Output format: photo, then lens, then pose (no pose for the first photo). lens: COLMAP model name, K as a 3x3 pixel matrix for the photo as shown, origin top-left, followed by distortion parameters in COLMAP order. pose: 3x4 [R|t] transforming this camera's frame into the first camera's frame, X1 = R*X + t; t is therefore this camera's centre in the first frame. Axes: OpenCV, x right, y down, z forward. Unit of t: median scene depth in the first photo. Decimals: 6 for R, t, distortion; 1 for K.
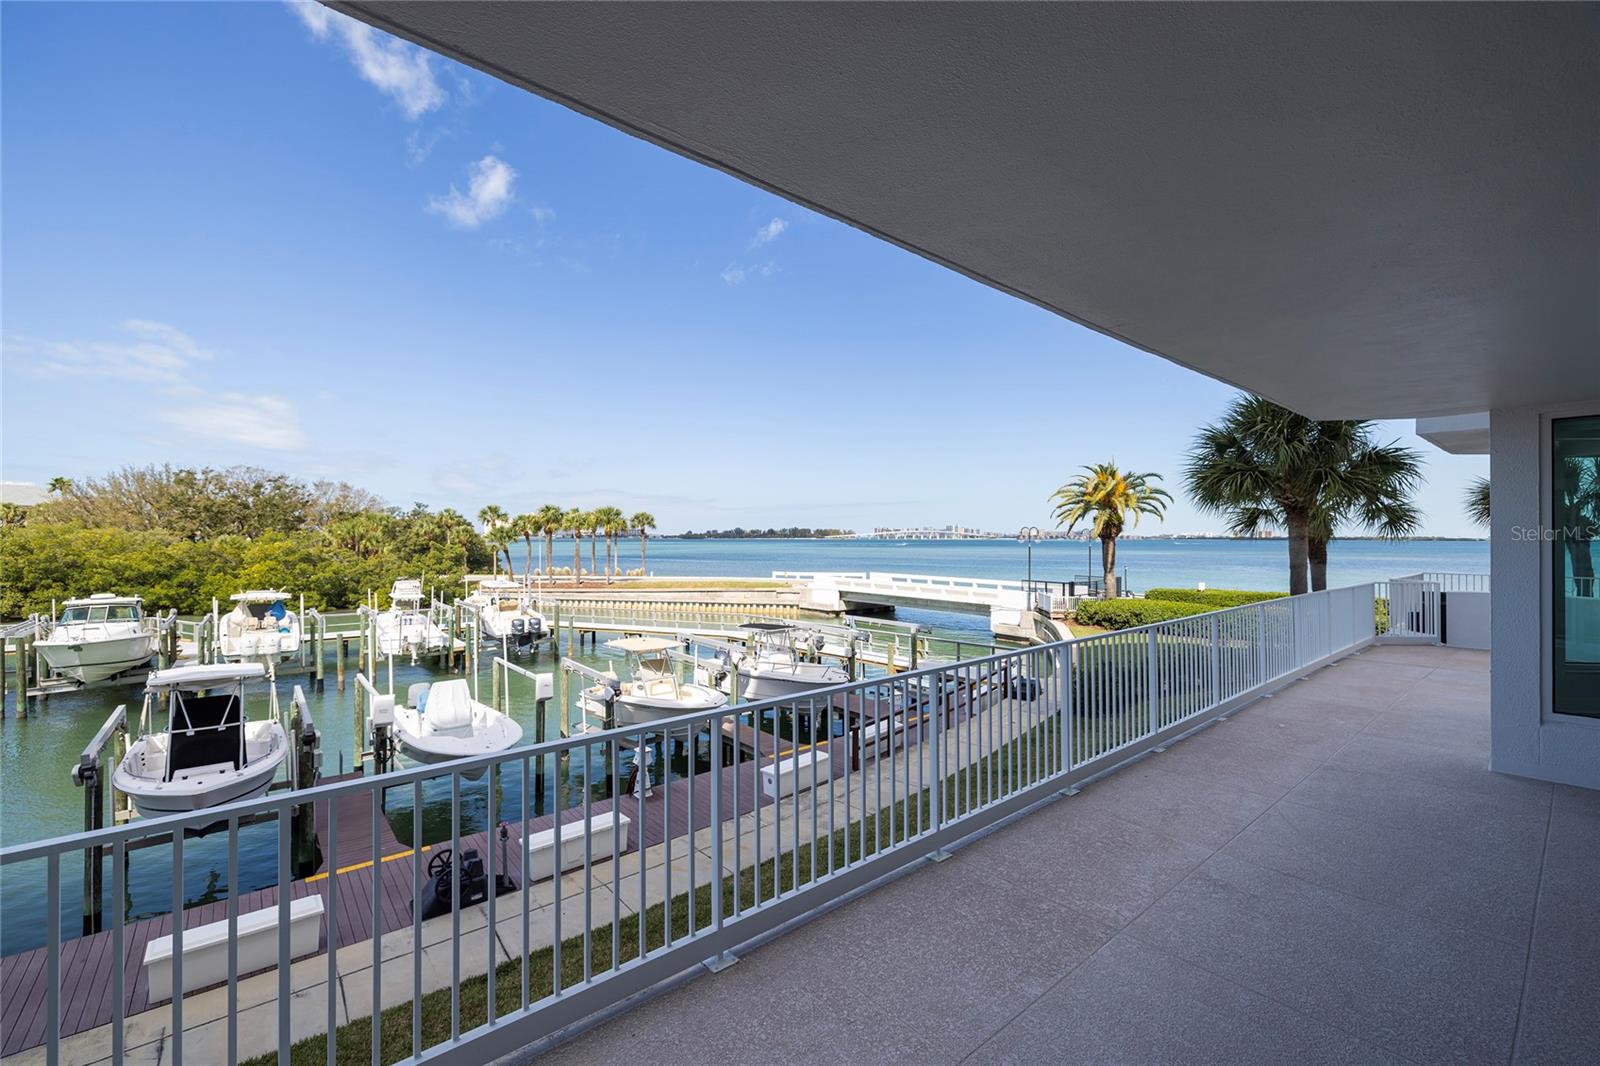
lens RADIAL K [[668.5, 0, 793.9], [0, 668.5, 528.4], [0, 0, 1]] dist [0.002329, 0.000260]
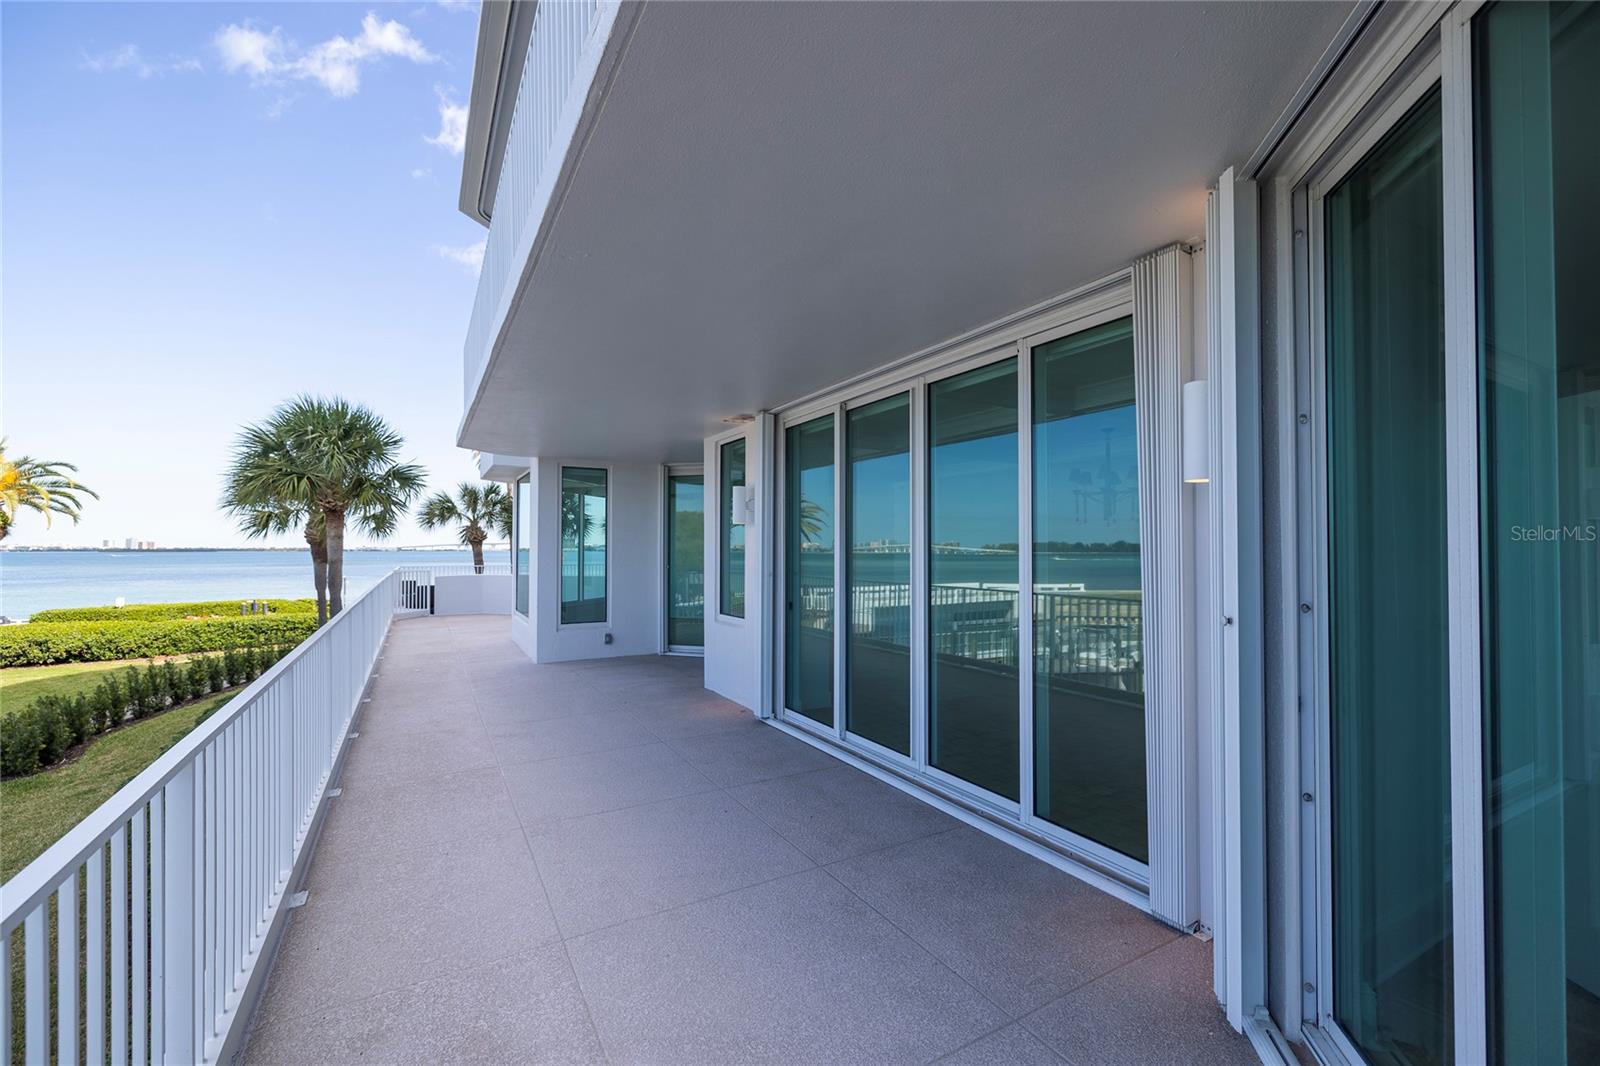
lens RADIAL K [[668.5, 0, 783.9], [0, 668.5, 545.7], [0, 0, 1]] dist [0.002329, 0.000260]
pose [[0.193991, 0.005489, 0.980988, -0.065427], [-0.013247, 0.999908, -0.002975, 0.006186], [-0.980914, -0.012418, 0.194046, 0.004282]]
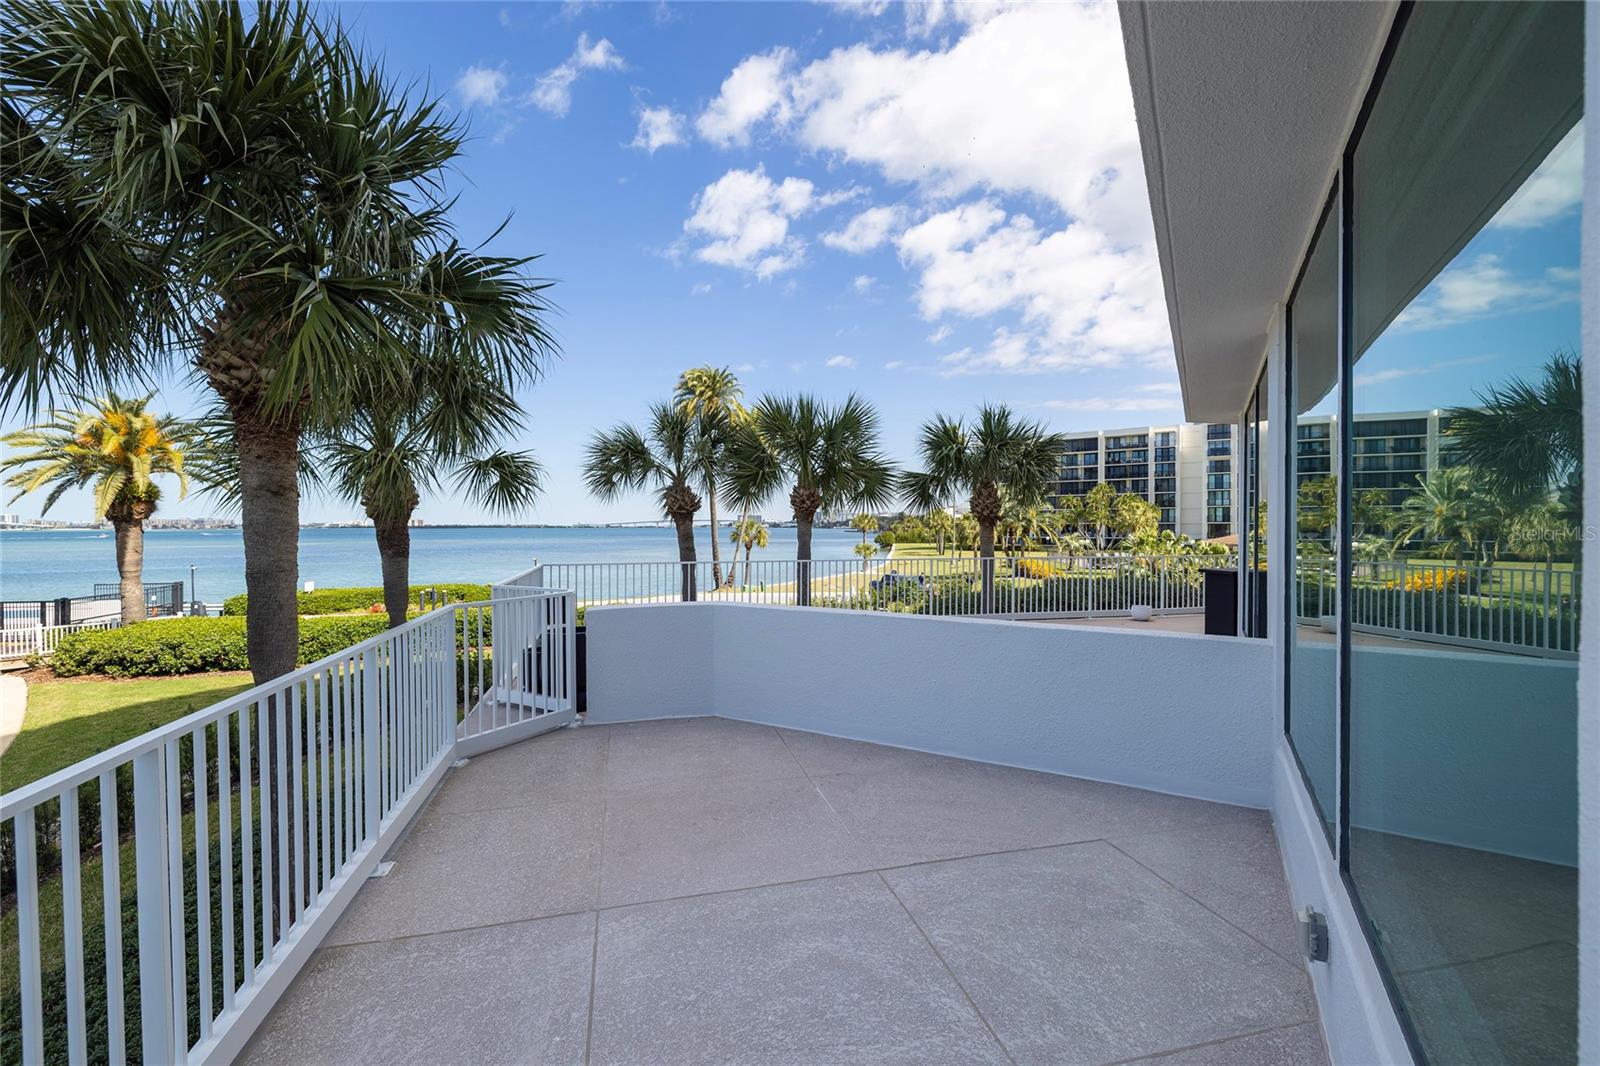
lens RADIAL K [[668.5, 0, 801.5], [0, 668.5, 534.1], [0, 0, 1]] dist [0.002329, 0.000260]
pose [[0.424933, -0.013580, 0.905123, 0.155307], [-0.008980, 0.999775, 0.019216, 0.007391], [-0.905180, -0.016293, 0.424715, 0.168627]]
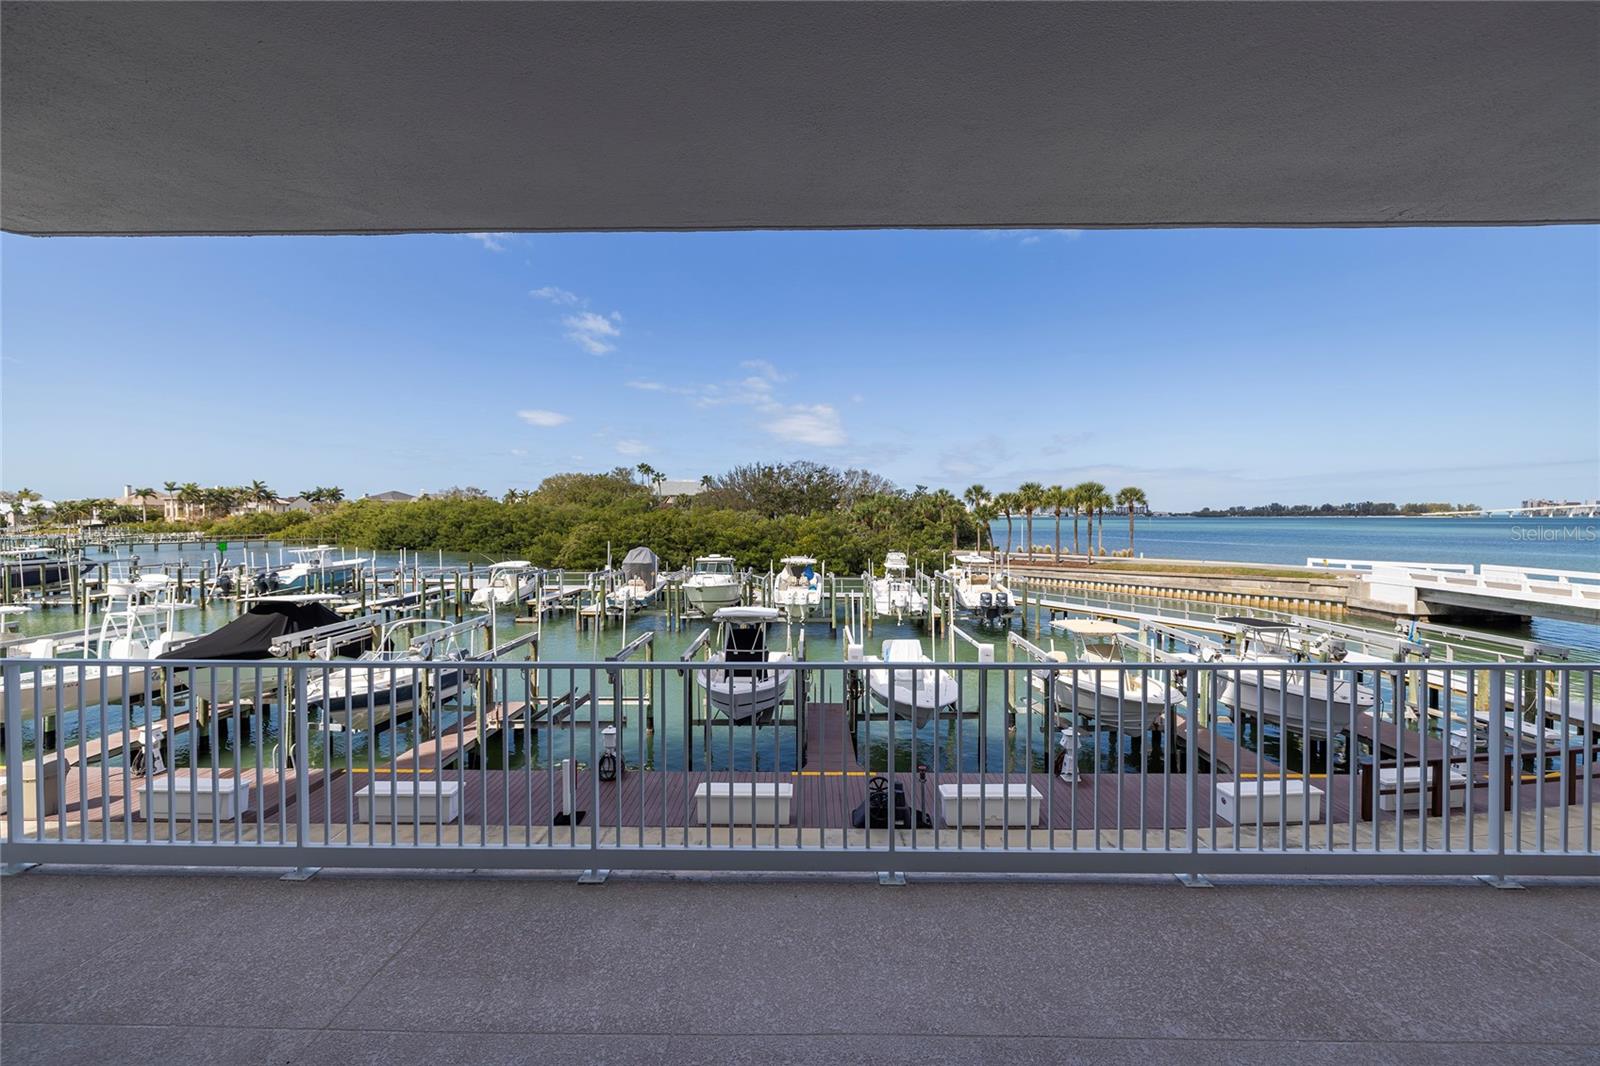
lens RADIAL K [[668.5, 0, 794.9], [0, 668.5, 531.2], [0, 0, 1]] dist [0.002329, 0.000260]
pose [[0.760596, 0.014007, -0.649074, 0.032816], [0.010065, 0.999393, 0.033360, 0.000102], [0.649148, -0.031907, 0.759993, 0.001950]]
